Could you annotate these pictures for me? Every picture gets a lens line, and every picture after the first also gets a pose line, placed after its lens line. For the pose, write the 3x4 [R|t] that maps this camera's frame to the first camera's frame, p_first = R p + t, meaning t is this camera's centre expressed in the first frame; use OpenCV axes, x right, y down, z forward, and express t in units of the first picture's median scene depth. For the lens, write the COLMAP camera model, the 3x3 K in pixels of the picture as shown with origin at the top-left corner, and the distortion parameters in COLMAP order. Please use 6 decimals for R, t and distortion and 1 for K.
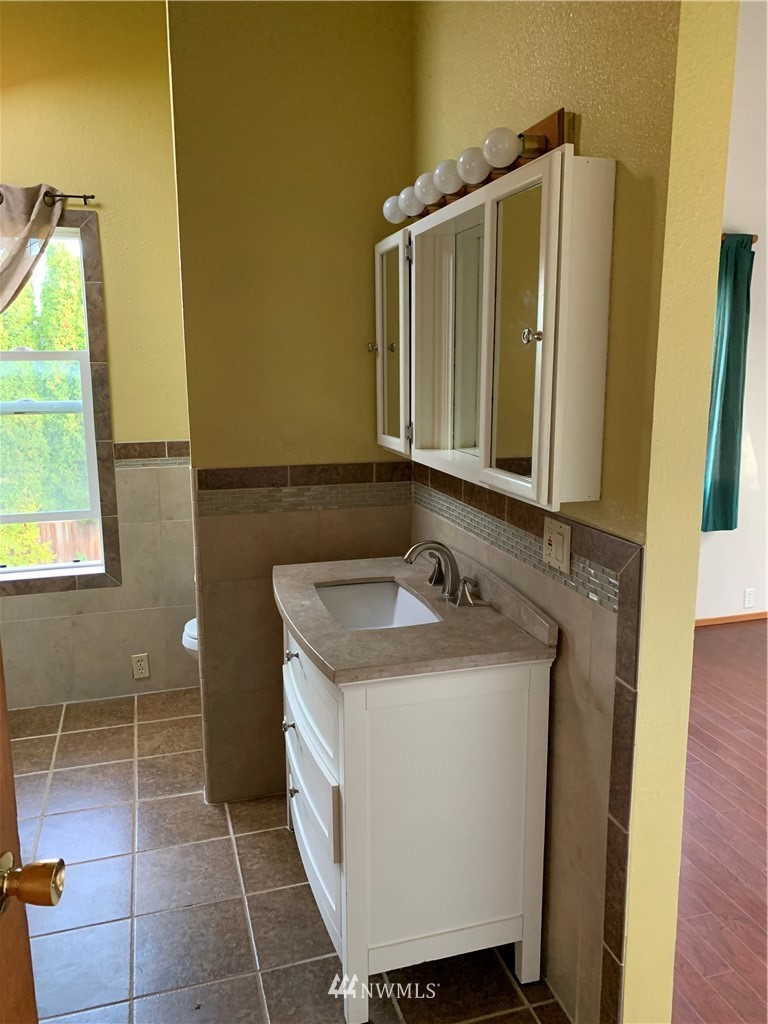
lens RADIAL K [[778.9, 0, 387.4], [0, 778.9, 510.2], [0, 0, 1]] dist [0.030959, -0.021532]
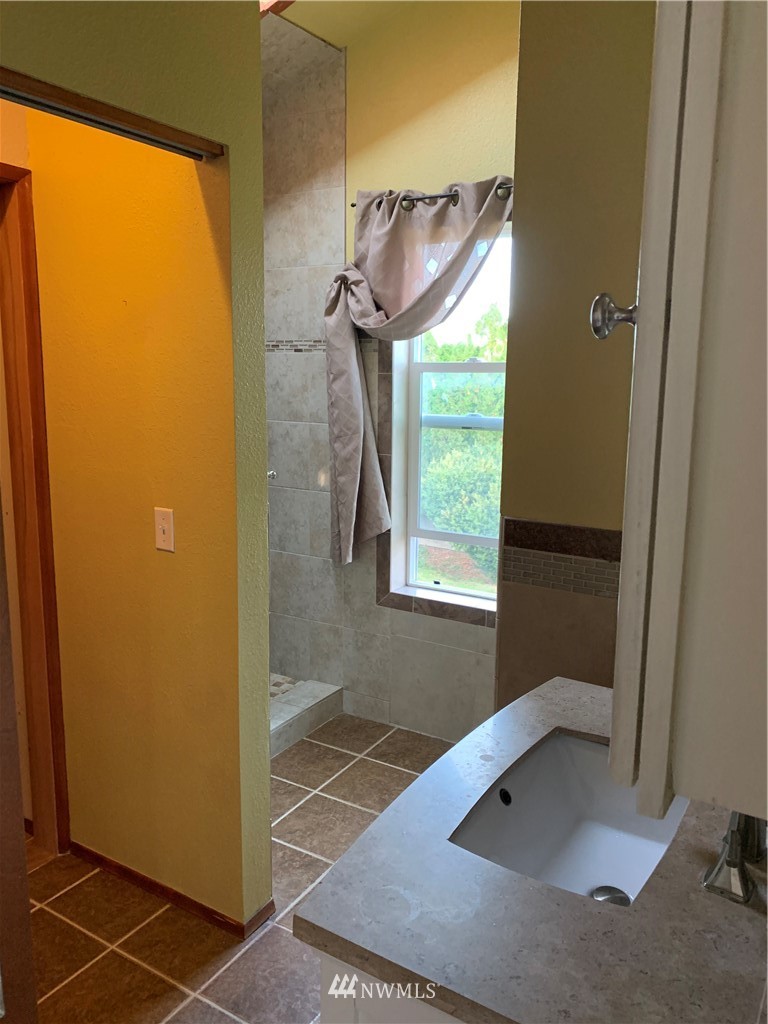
lens RADIAL K [[778.9, 0, 384.5], [0, 778.9, 512.2], [0, 0, 1]] dist [0.030959, -0.021532]
pose [[0.665788, 0.145326, -0.731852, 0.184664], [-0.155933, 0.986291, 0.053993, -0.065764], [0.729665, 0.078172, 0.679322, 0.333002]]
